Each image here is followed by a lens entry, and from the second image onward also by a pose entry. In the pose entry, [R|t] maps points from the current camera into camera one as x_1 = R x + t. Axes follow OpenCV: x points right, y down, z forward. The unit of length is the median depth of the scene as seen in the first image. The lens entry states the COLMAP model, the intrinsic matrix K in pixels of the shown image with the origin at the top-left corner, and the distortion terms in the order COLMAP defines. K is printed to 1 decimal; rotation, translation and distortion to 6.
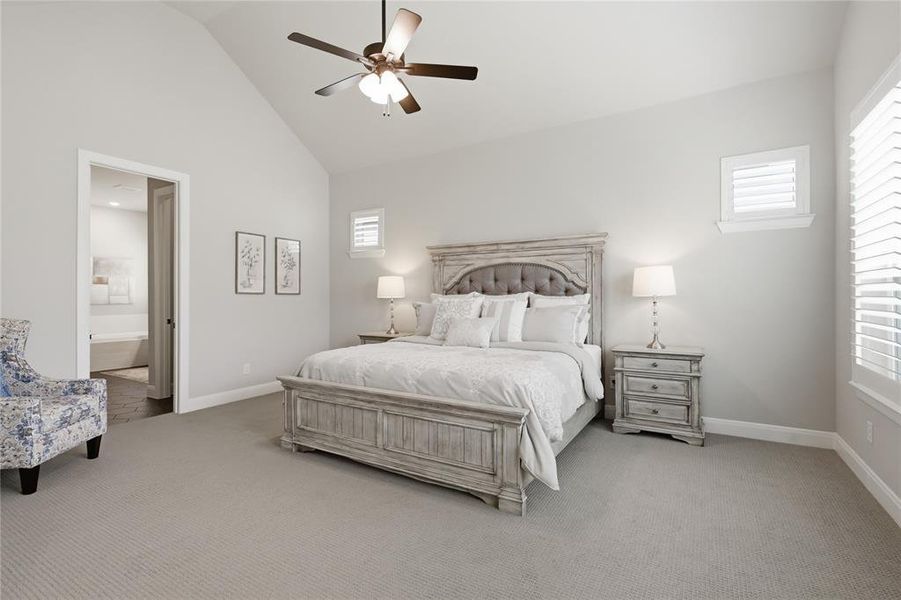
lens RADIAL K [[420.3, 0, 449.4], [0, 420.3, 297.0], [0, 0, 1]] dist [0.001696, 0.001500]
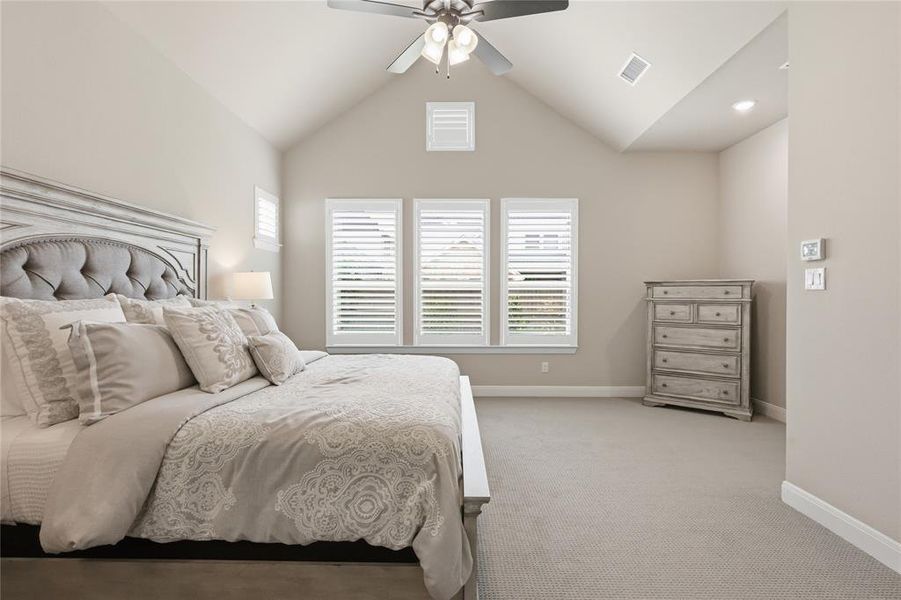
lens RADIAL K [[420.3, 0, 449.4], [0, 420.3, 297.0], [0, 0, 1]] dist [0.001696, 0.001500]
pose [[-0.497309, -0.003210, 0.867568, -0.551169], [0.000415, 0.999992, 0.003938, -0.009436], [-0.867573, 0.002318, -0.497304, 0.898901]]
